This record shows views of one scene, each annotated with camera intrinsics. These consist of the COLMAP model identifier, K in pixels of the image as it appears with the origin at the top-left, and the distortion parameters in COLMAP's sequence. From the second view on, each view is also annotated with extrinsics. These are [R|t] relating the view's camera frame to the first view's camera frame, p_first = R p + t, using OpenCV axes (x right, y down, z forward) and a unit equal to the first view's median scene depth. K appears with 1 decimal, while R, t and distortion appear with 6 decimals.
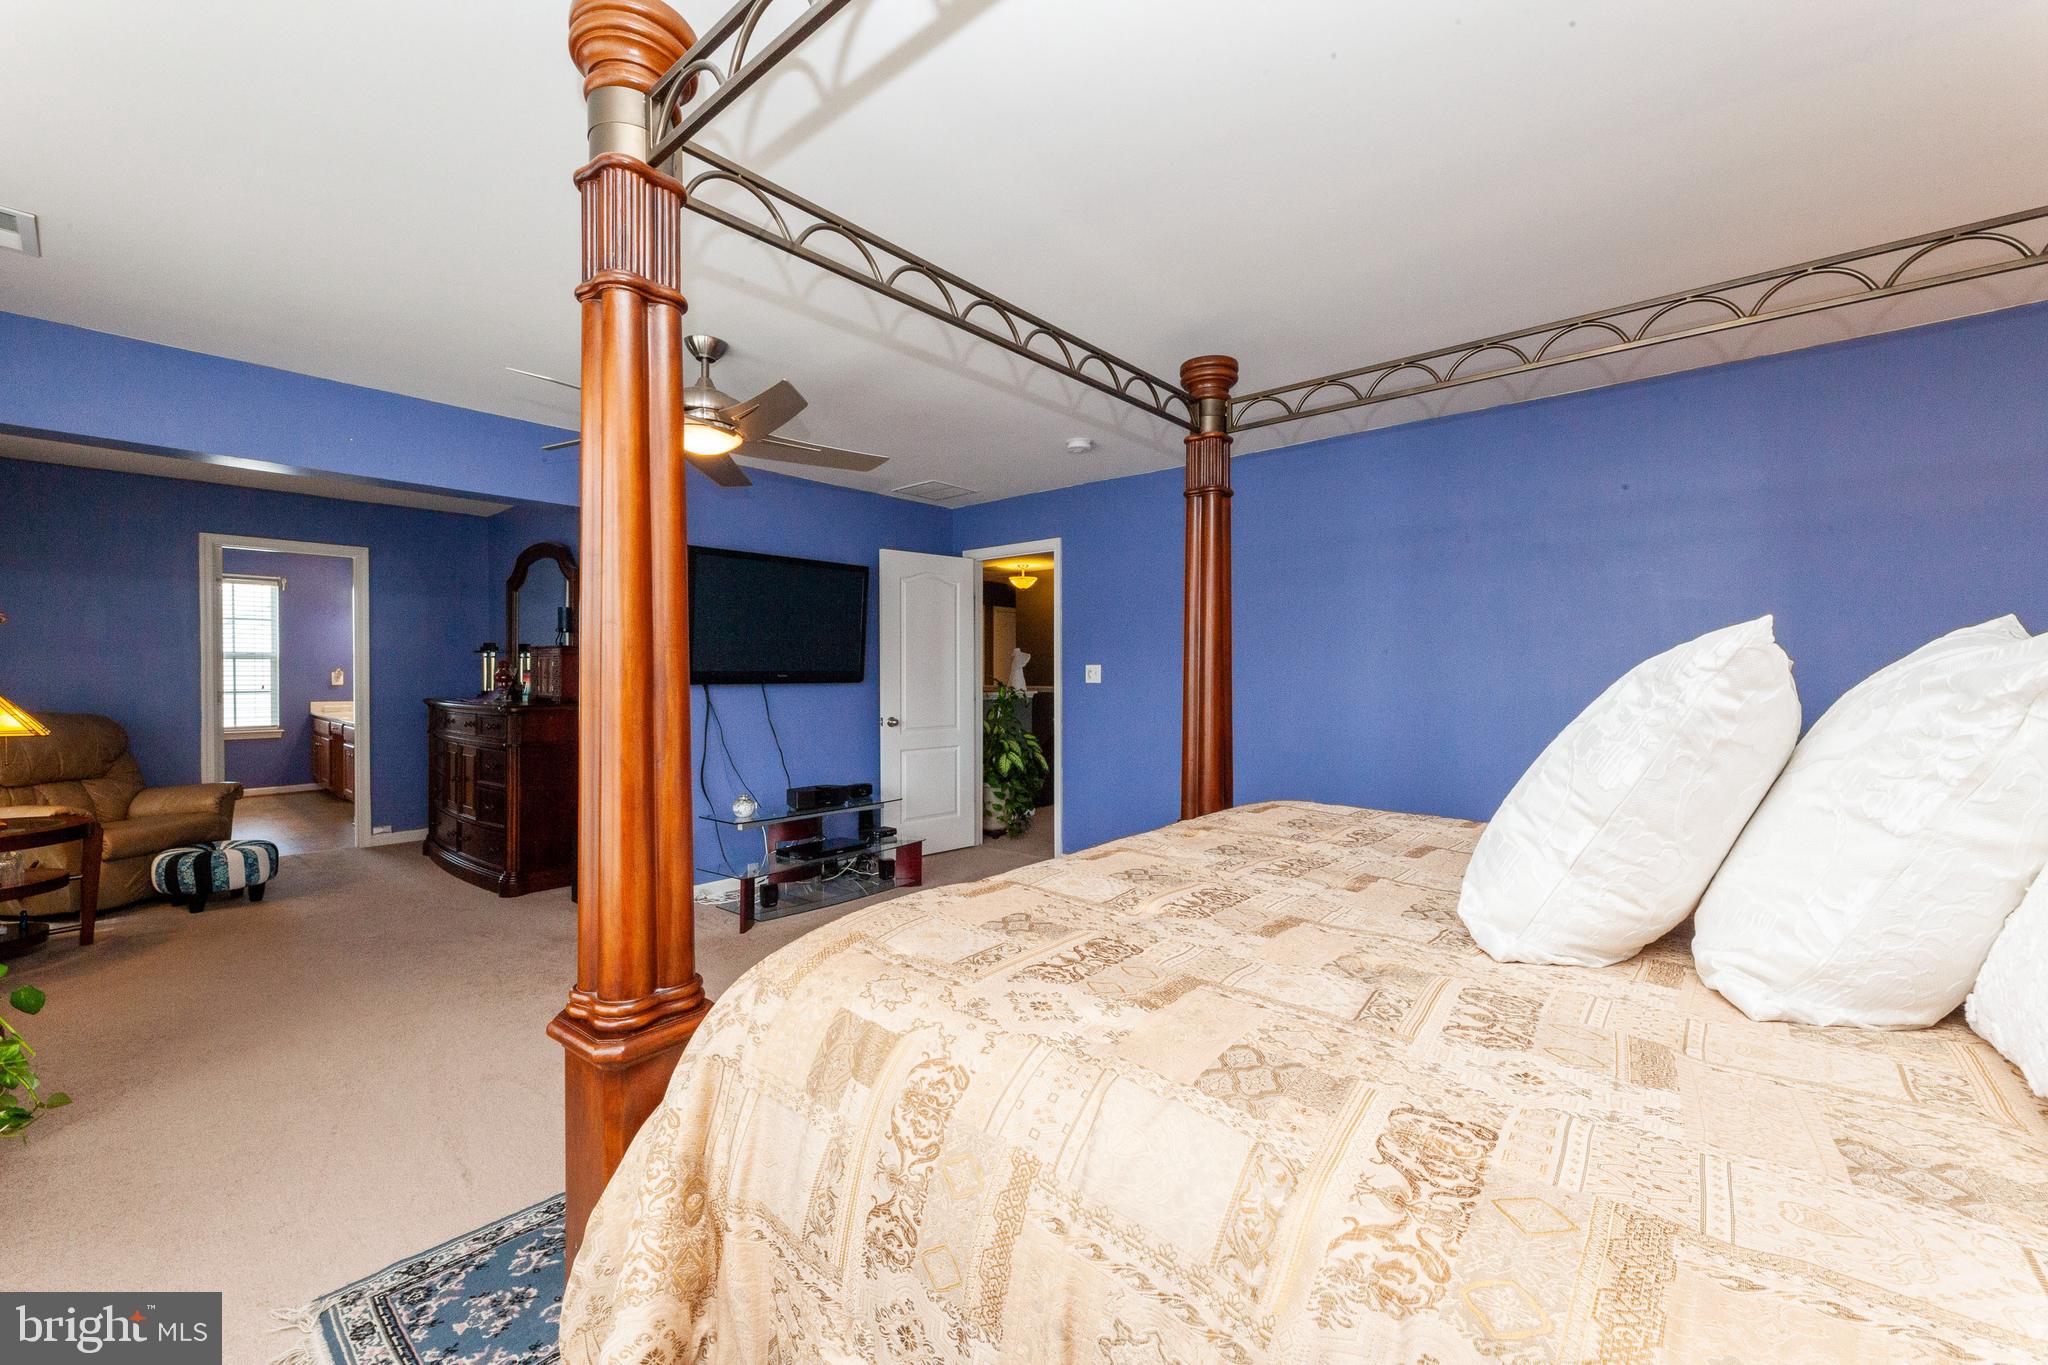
lens RADIAL K [[839.5, 0, 1020.1], [0, 839.5, 666.4], [0, 0, 1]] dist [0.000920, -0.000093]
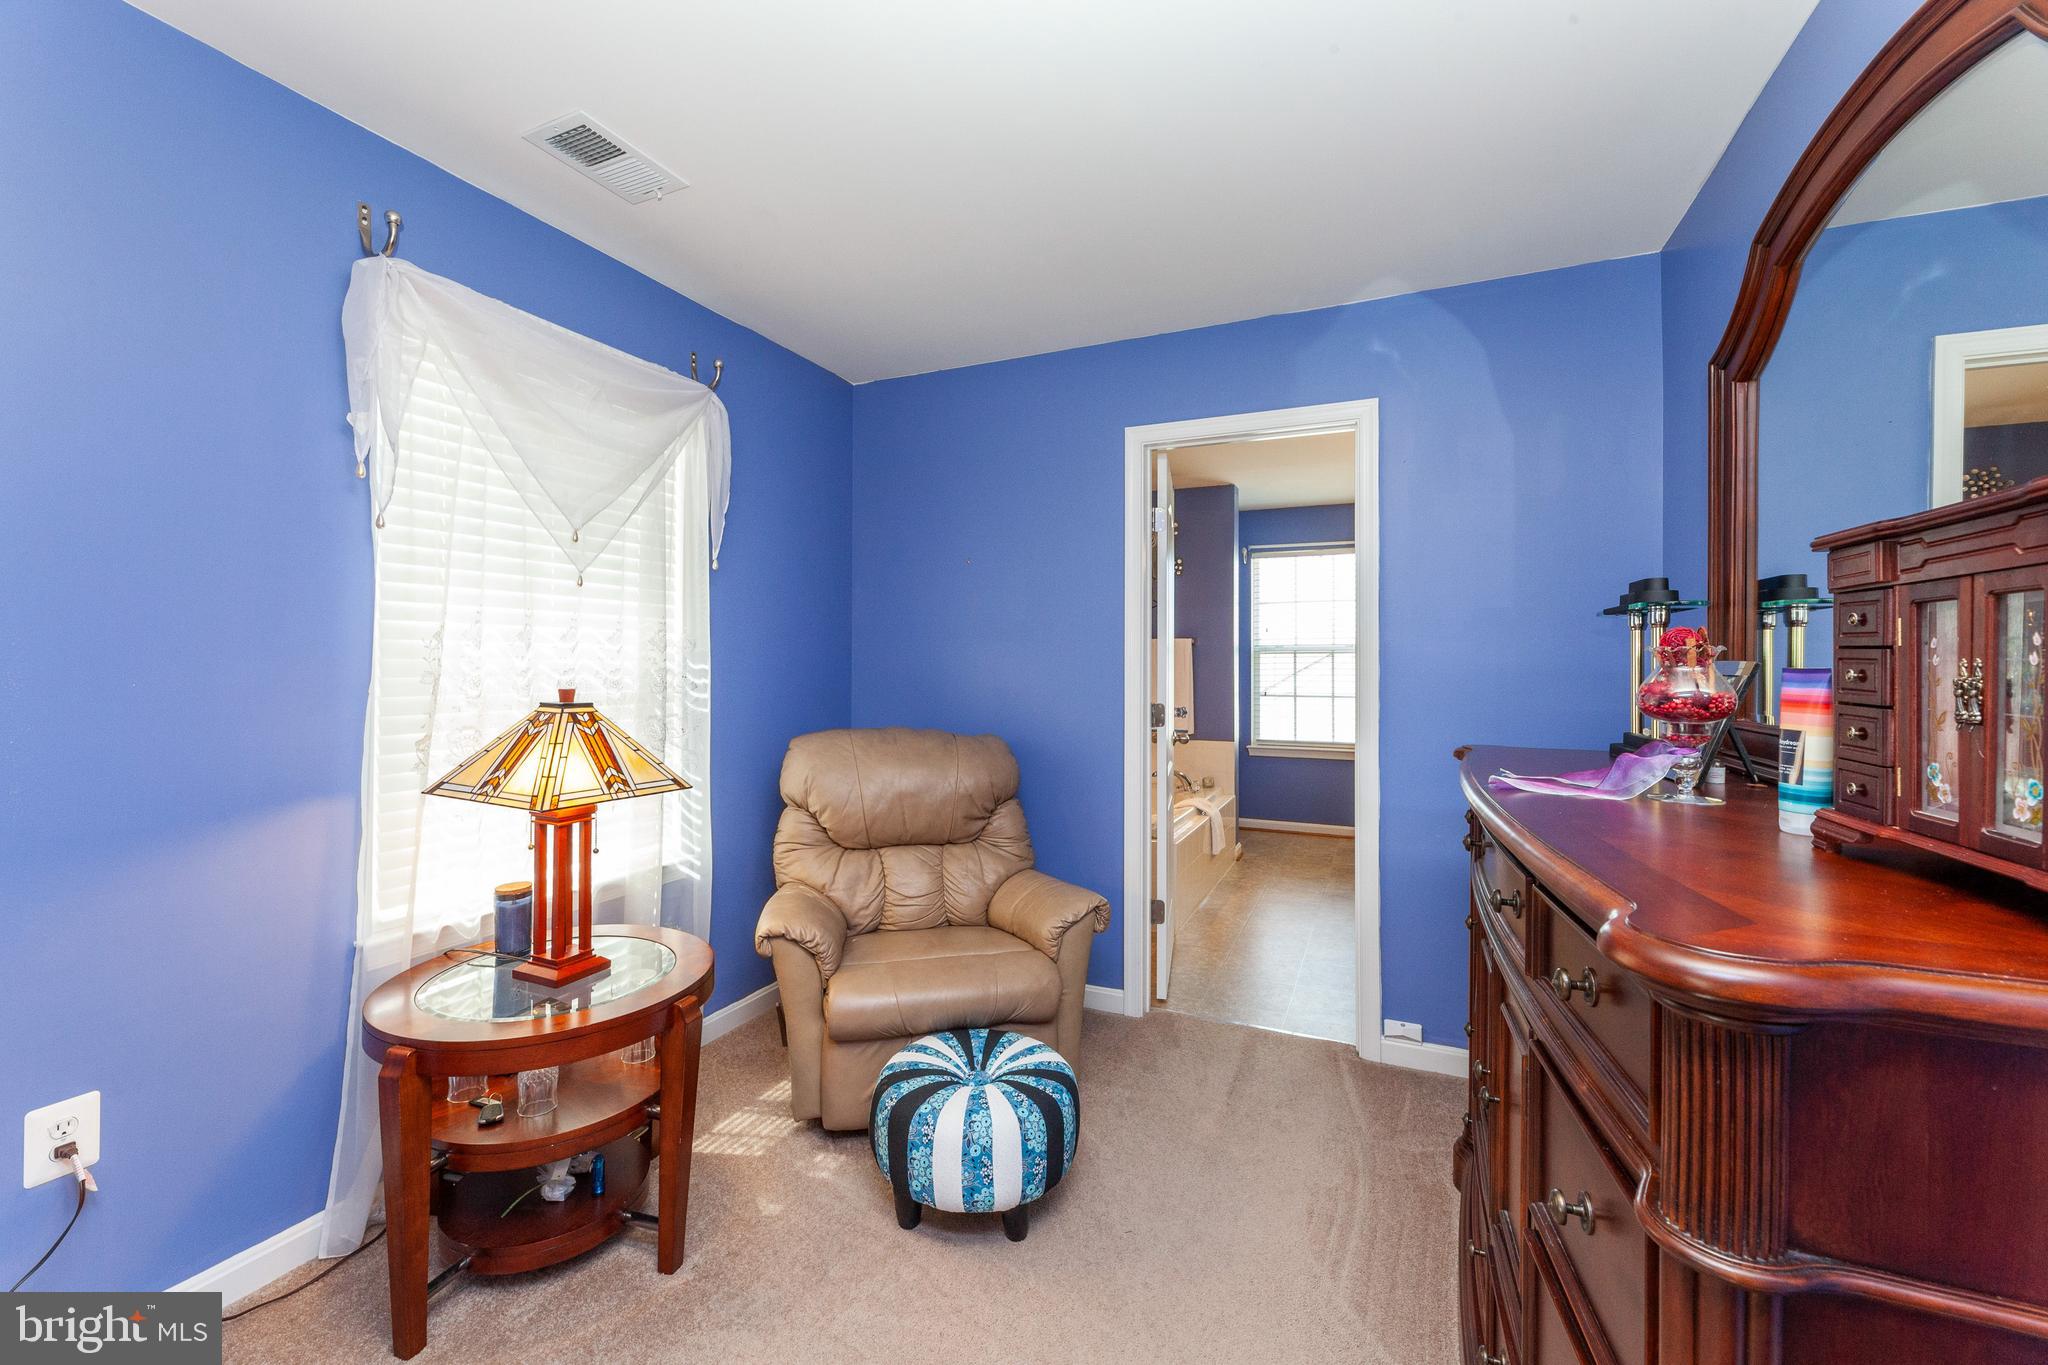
lens RADIAL K [[839.5, 0, 1020.1], [0, 839.5, 666.4], [0, 0, 1]] dist [0.000920, -0.000093]
pose [[0.307826, -0.000373, -0.951443, -0.431063], [-0.000408, 1.000000, -0.000524, 0.004593], [0.951443, 0.000549, 0.307826, 0.721681]]
